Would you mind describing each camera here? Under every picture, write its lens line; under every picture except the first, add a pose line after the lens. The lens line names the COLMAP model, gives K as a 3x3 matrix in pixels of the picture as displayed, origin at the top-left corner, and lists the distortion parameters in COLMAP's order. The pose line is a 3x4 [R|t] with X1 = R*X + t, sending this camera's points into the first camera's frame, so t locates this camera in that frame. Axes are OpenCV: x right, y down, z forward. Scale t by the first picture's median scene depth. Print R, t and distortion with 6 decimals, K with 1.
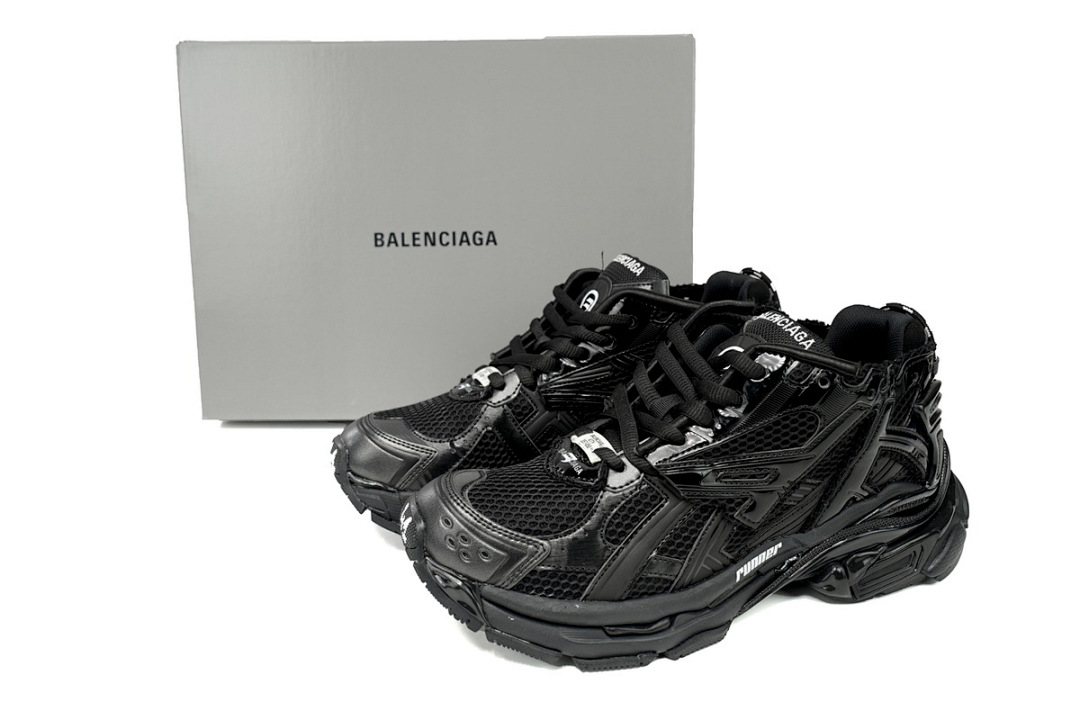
lens RADIAL K [[837.7, 0, 537.3], [0, 837.7, 358.2], [0, 0, 1]] dist [0.033714, 0.001905]
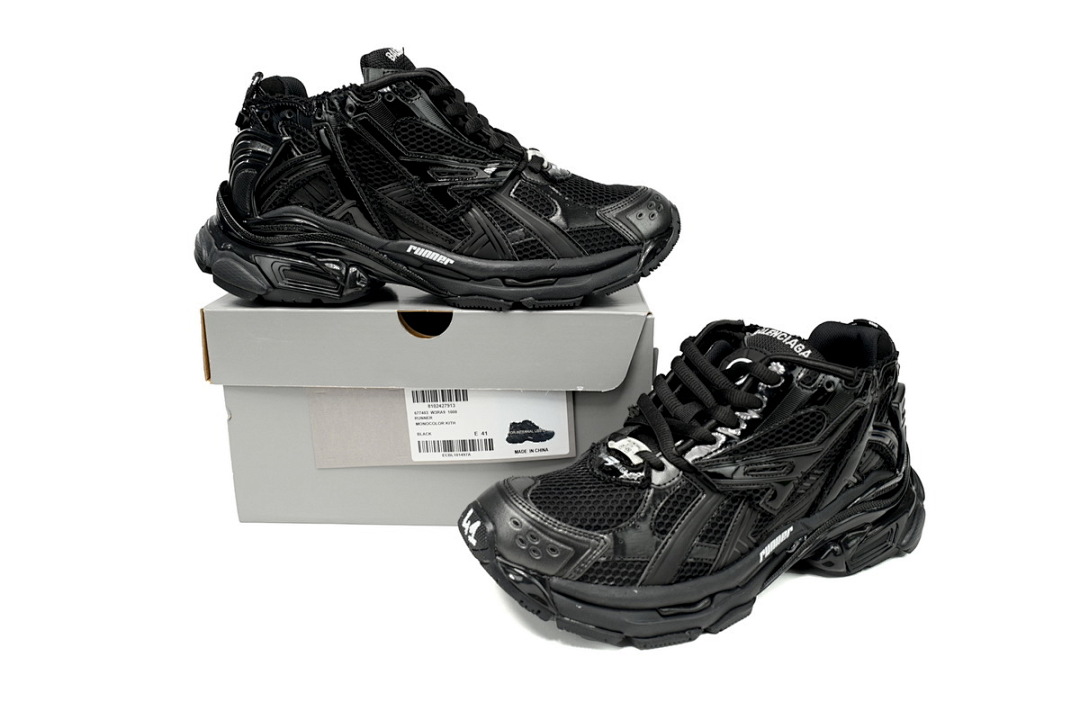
lens RADIAL K [[837.7, 0, 542.6], [0, 837.7, 362.7], [0, 0, 1]] dist [0.033714, 0.001905]
pose [[0.984573, -0.023427, 0.173401, -0.249386], [0.028283, 0.999272, -0.025589, 0.014568], [-0.172676, 0.030099, 0.984519, -0.087130]]
